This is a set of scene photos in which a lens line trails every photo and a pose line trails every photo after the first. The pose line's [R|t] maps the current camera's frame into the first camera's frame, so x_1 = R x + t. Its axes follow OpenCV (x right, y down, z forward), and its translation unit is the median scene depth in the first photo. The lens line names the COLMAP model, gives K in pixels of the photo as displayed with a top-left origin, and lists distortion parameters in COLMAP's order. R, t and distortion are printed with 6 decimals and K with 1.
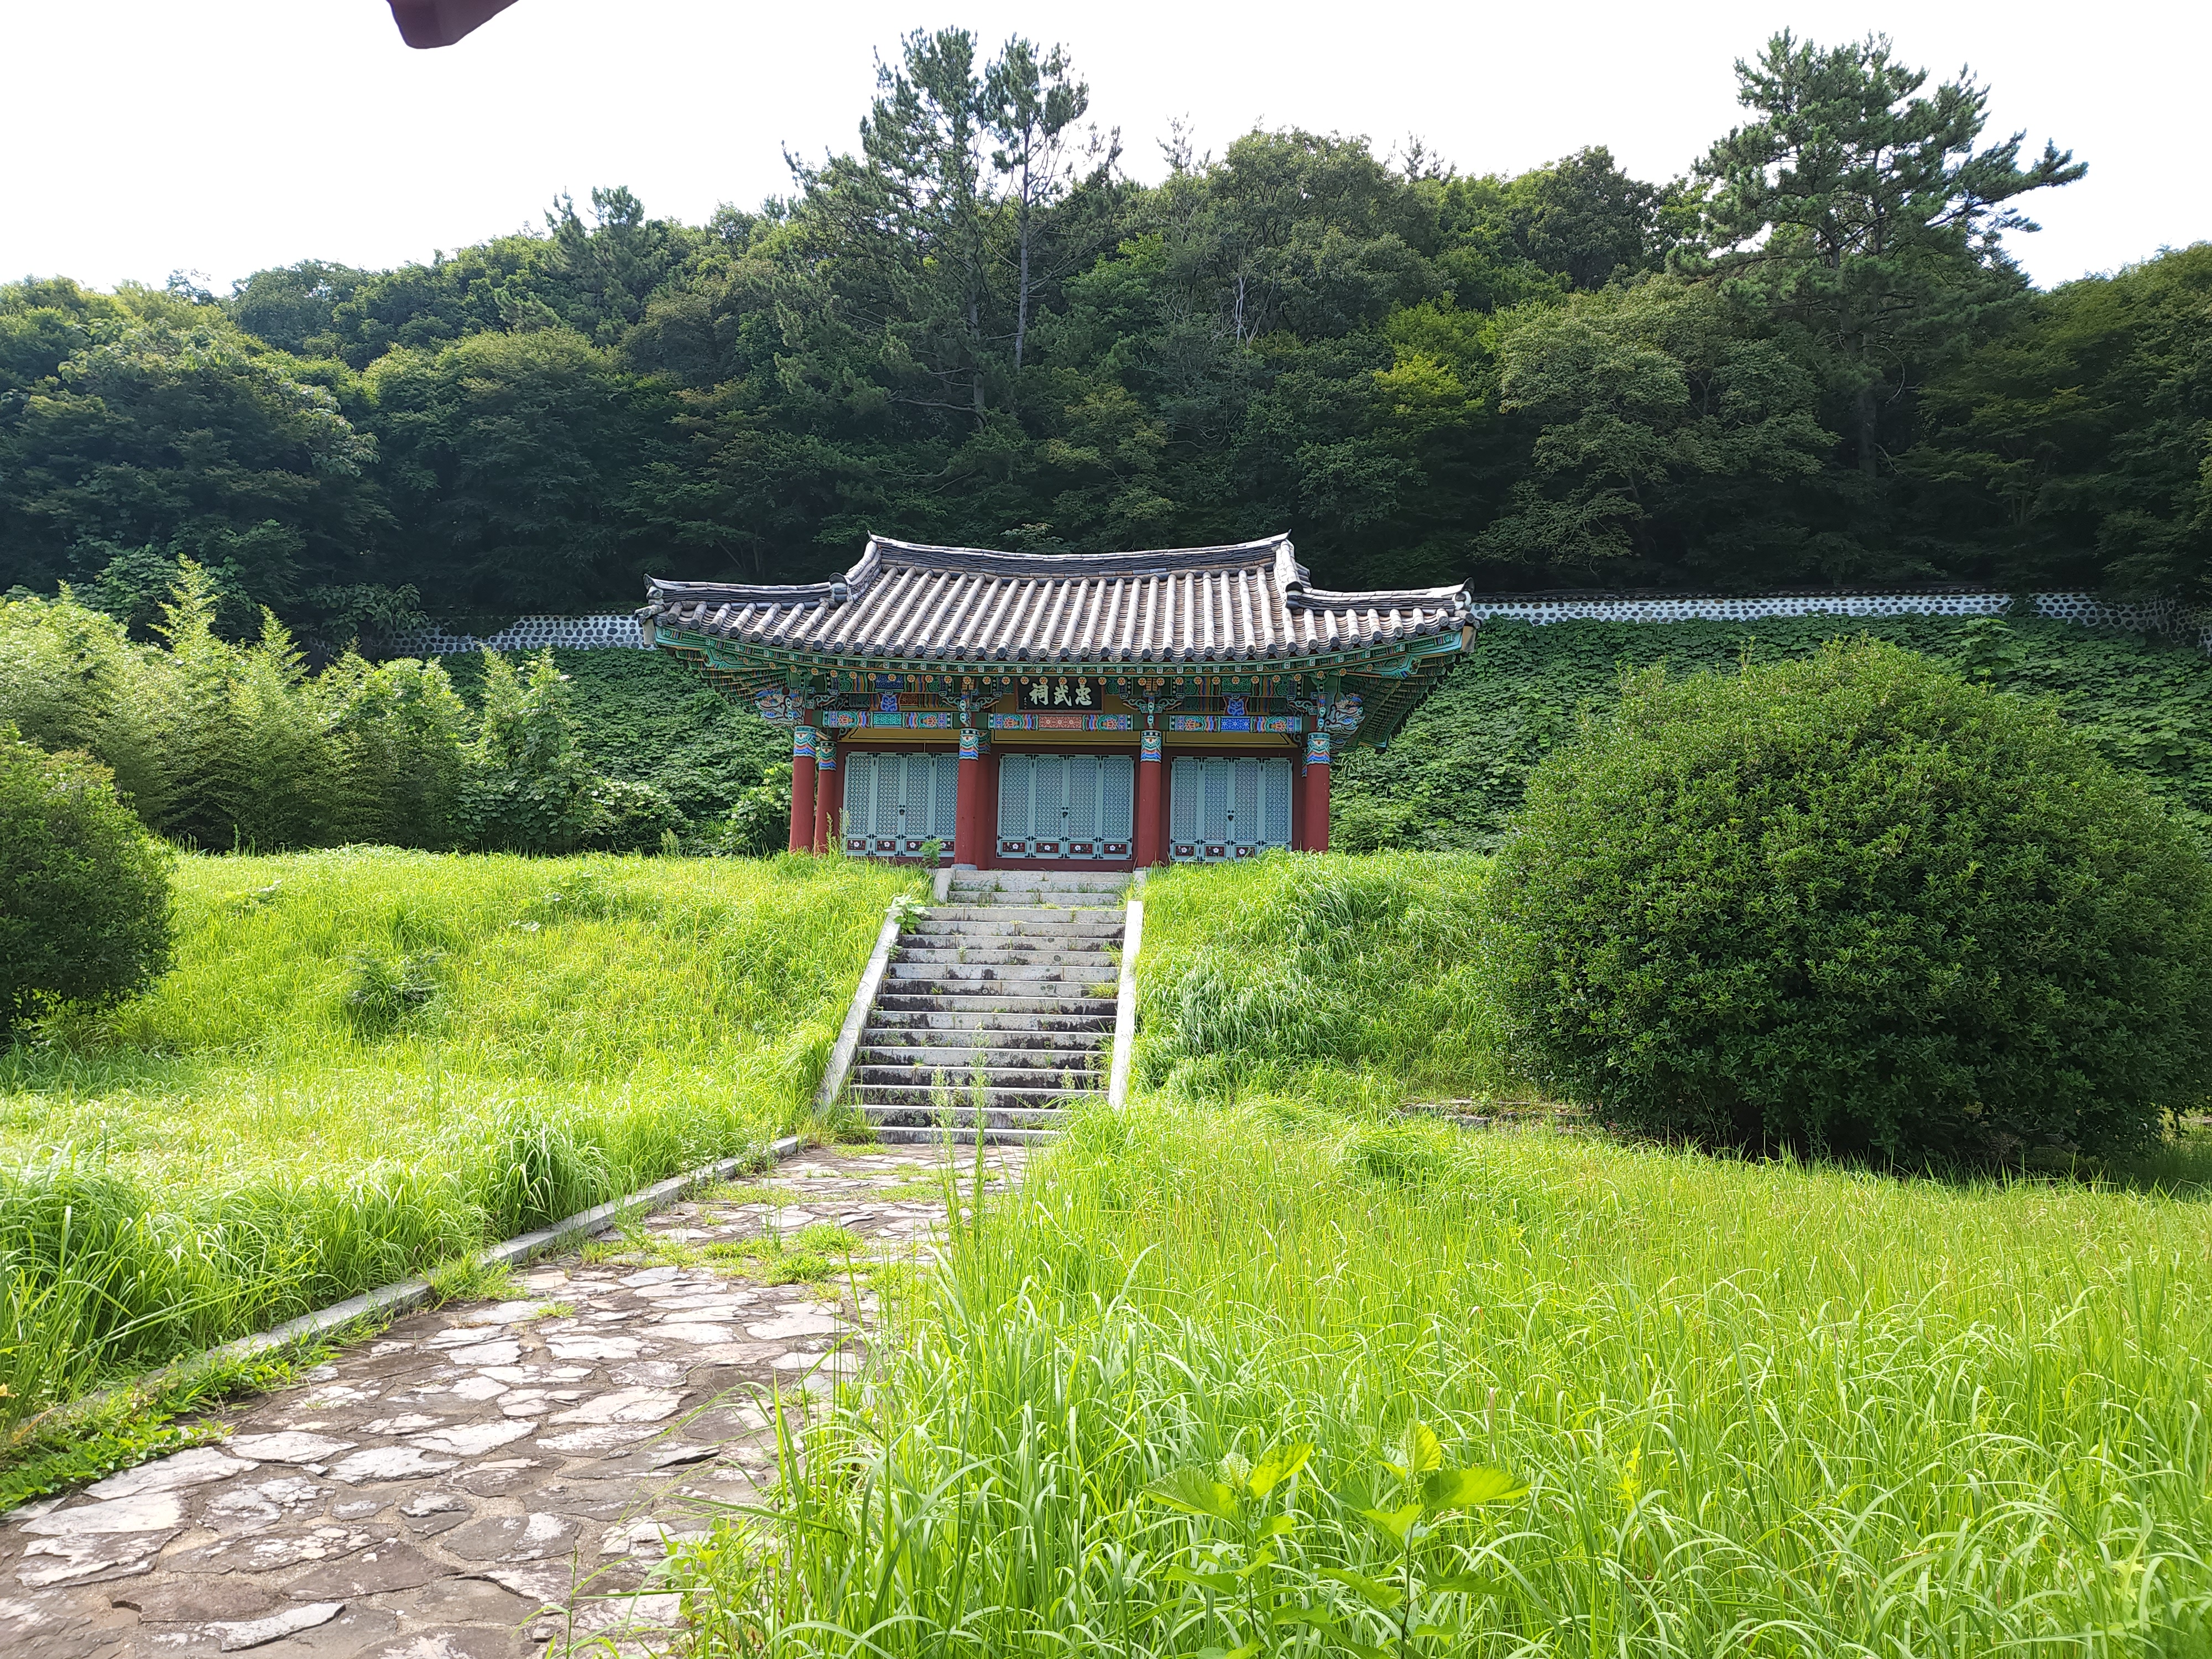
lens RADIAL K [[1460.5, 0, 1112.4], [0, 1460.5, 836.8], [0, 0, 1]] dist [0.079035, -0.061097]
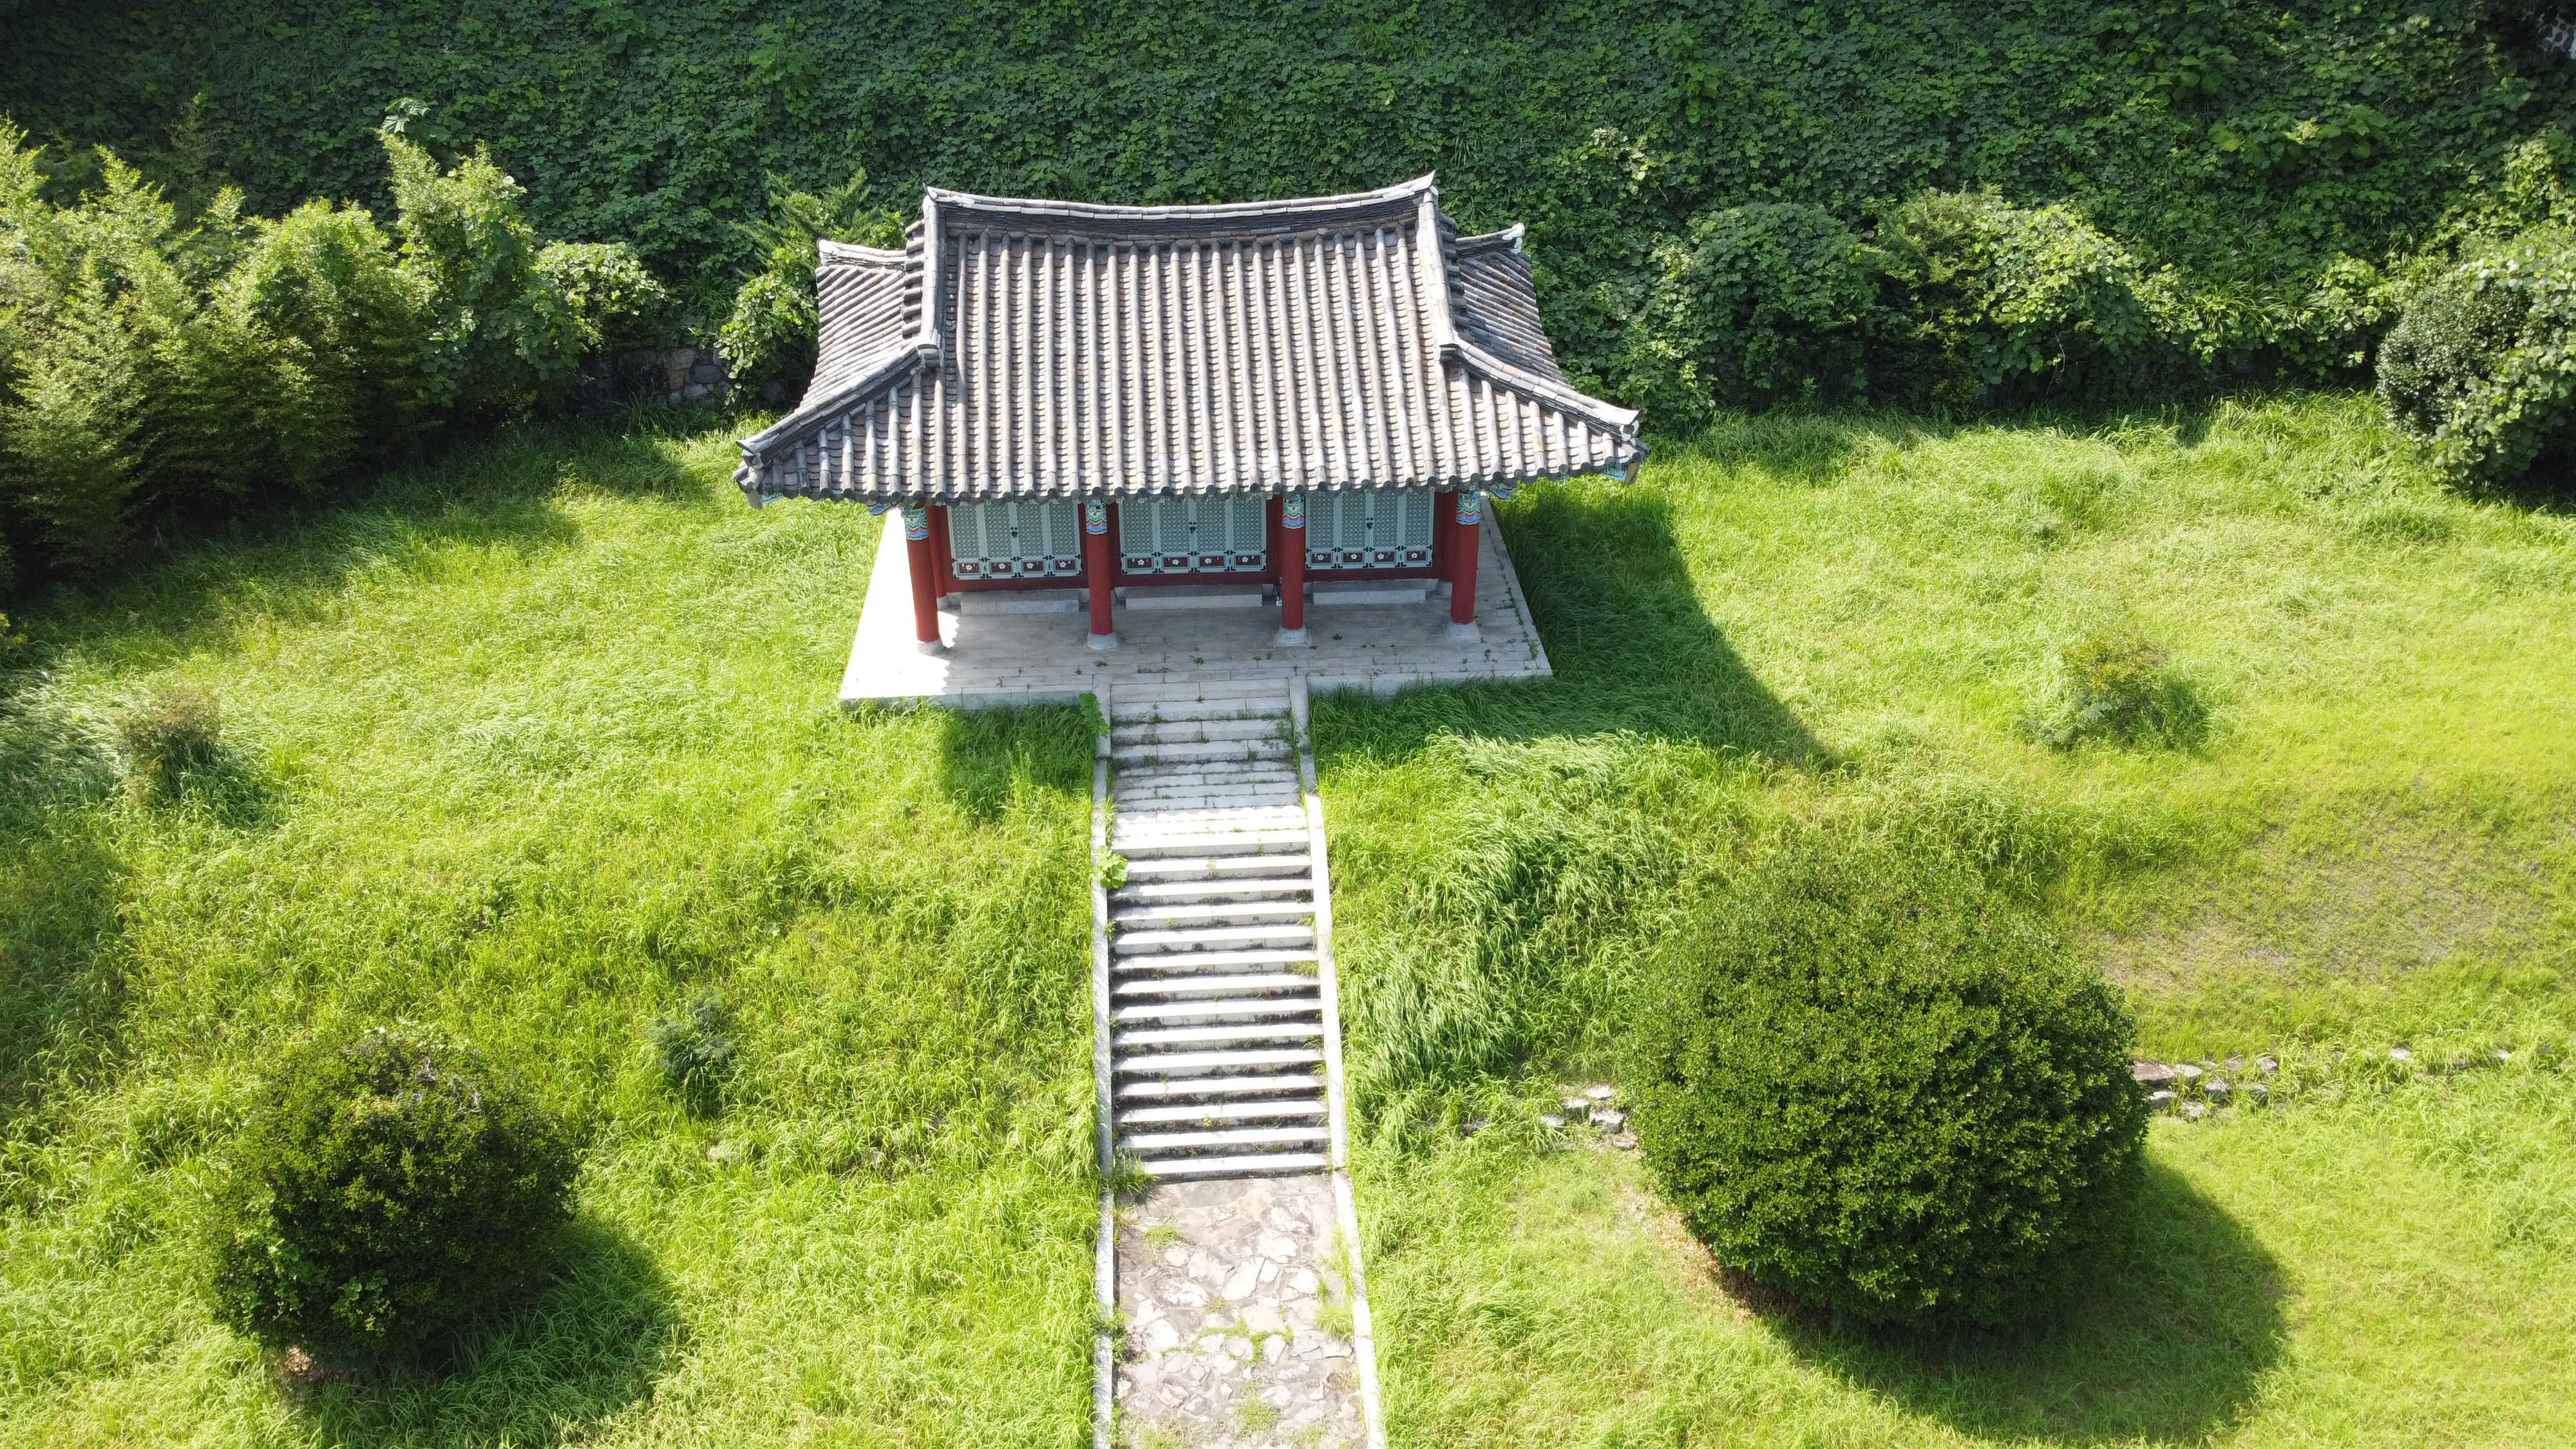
lens RADIAL K [[1925.4, 0, 1289.9], [0, 1925.4, 728.9], [0, 0, 1]] dist [-0.014544, 0.005254]
pose [[0.991635, -0.087695, 0.094710, -0.103256], [0.012795, 0.796930, 0.603936, -0.688288], [-0.128439, -0.597672, 0.791386, -0.062121]]
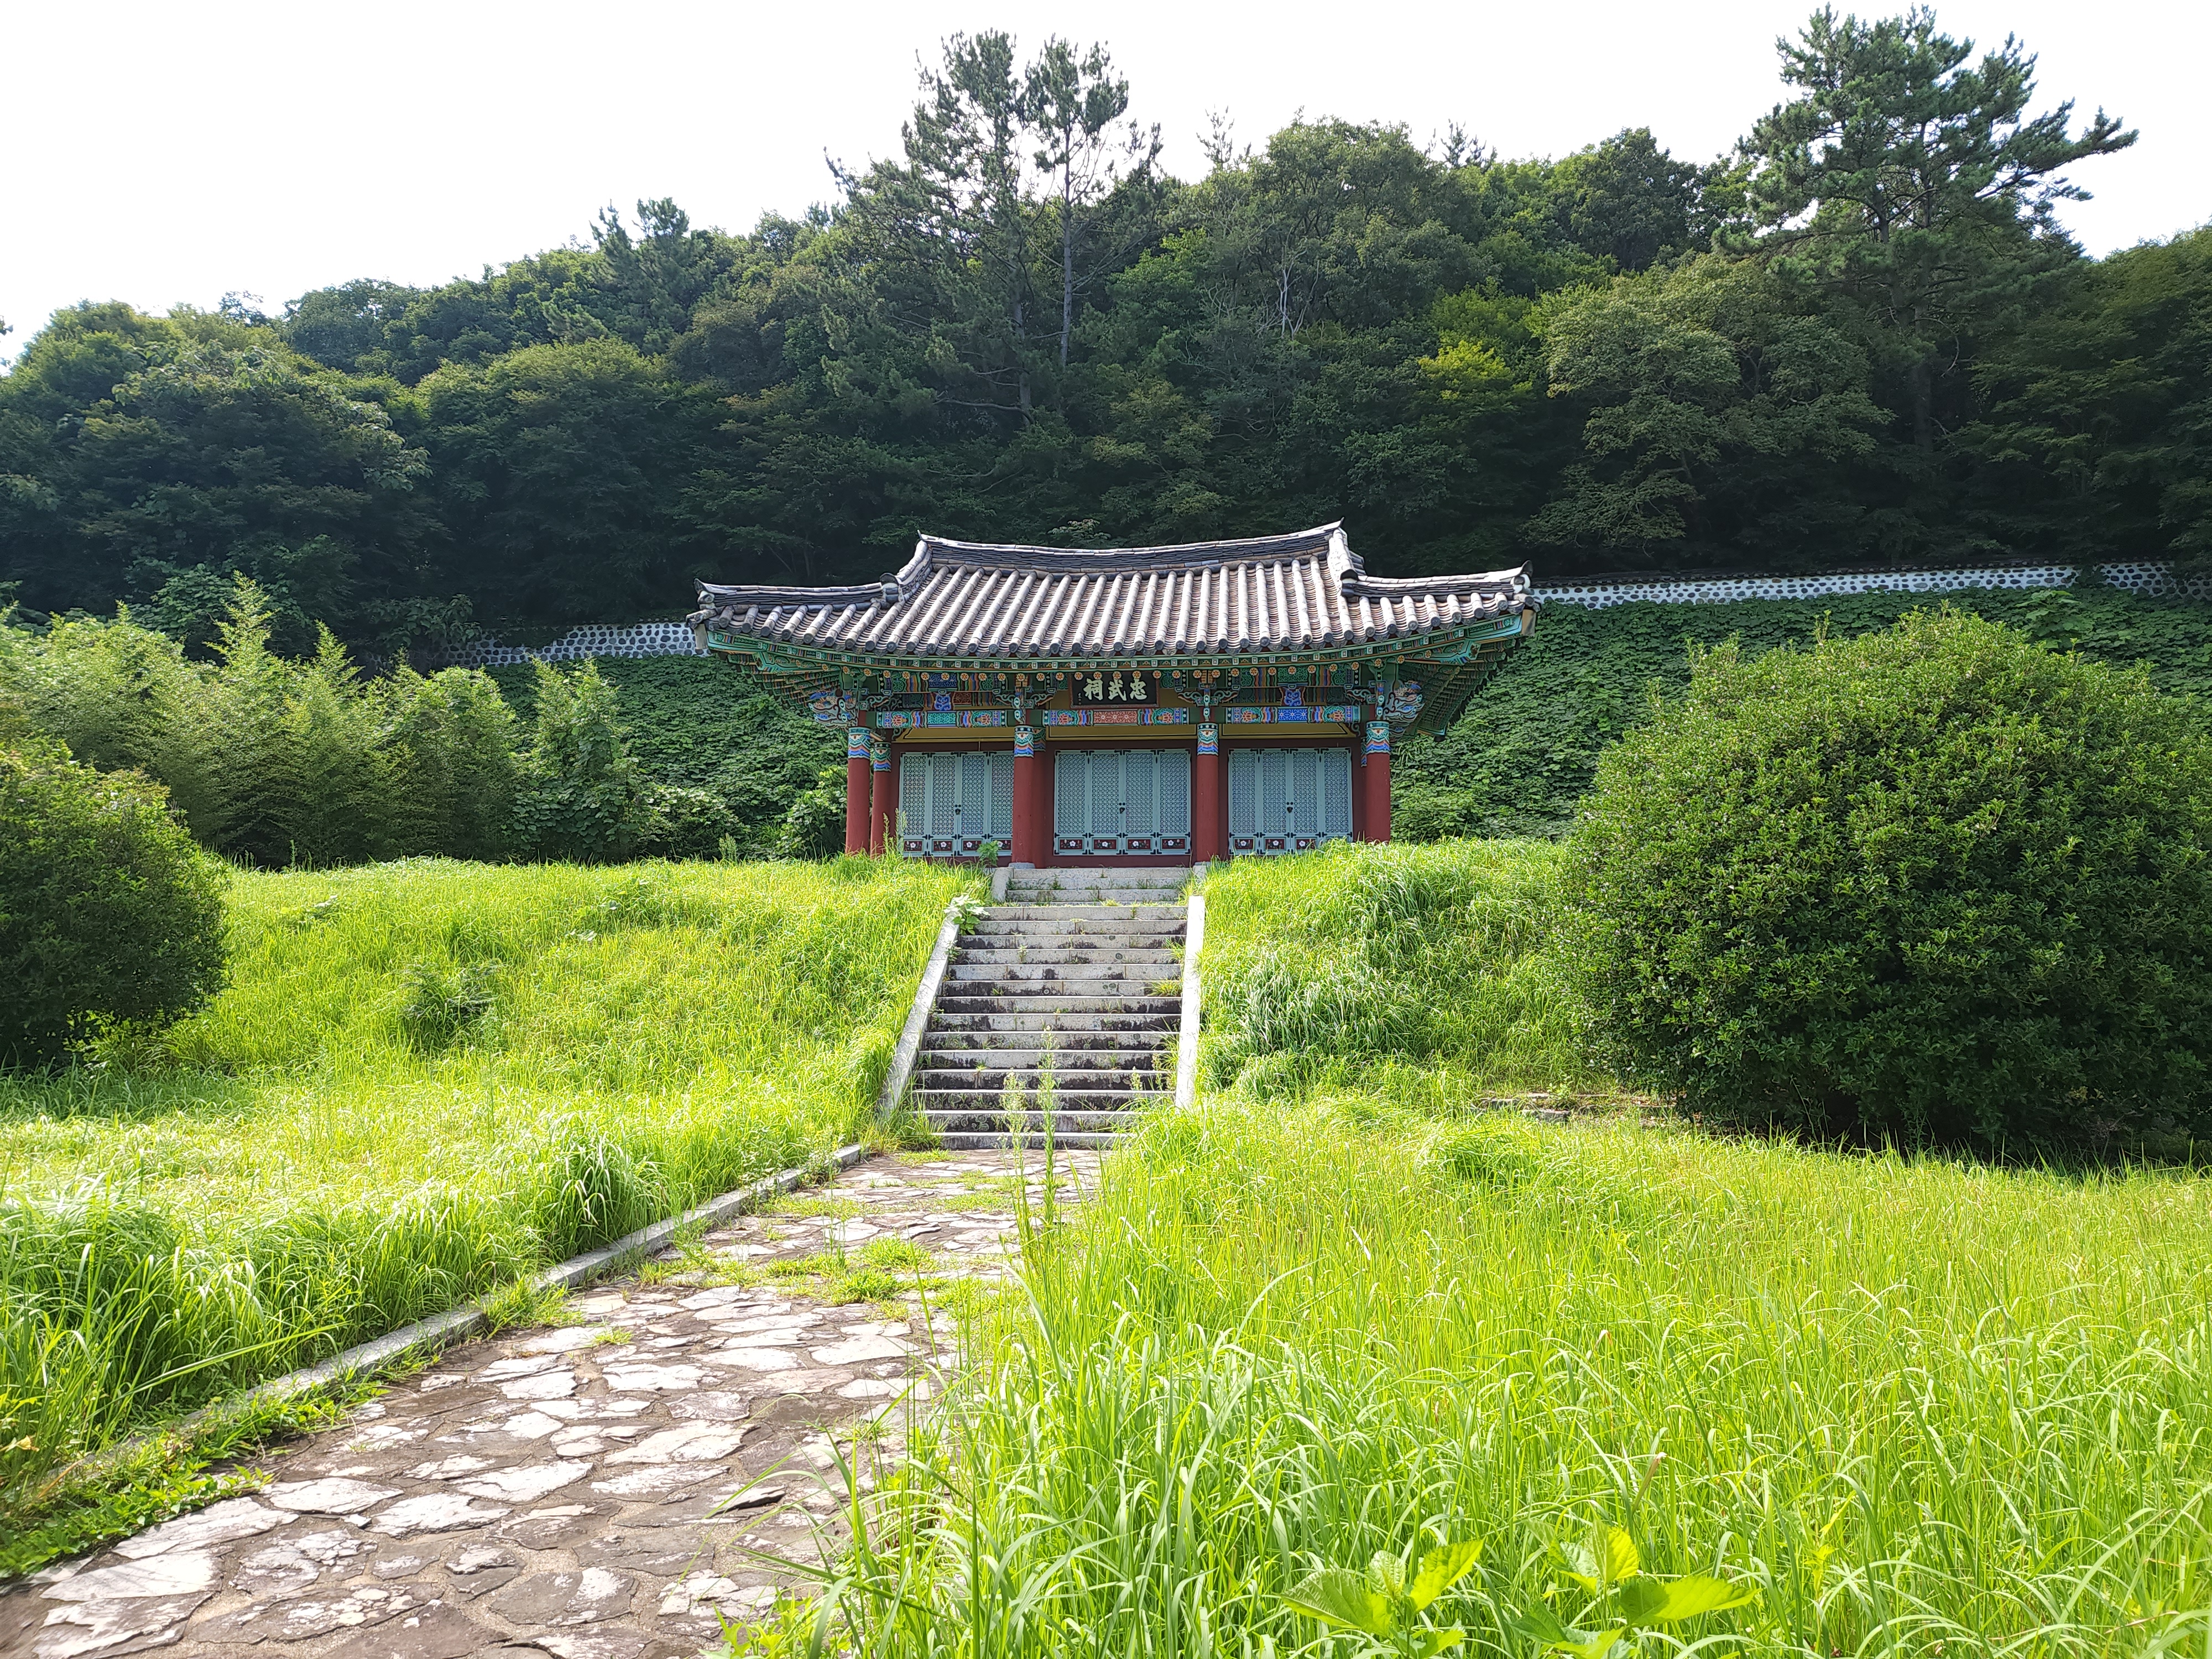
lens RADIAL K [[1460.5, 0, 1142.2], [0, 1460.5, 813.9], [0, 0, 1]] dist [0.079035, -0.061097]
pose [[0.999594, -0.023243, -0.016504, -0.002716], [0.023025, 0.999646, -0.013306, 0.000578], [0.016808, 0.012920, 0.999775, 0.011831]]
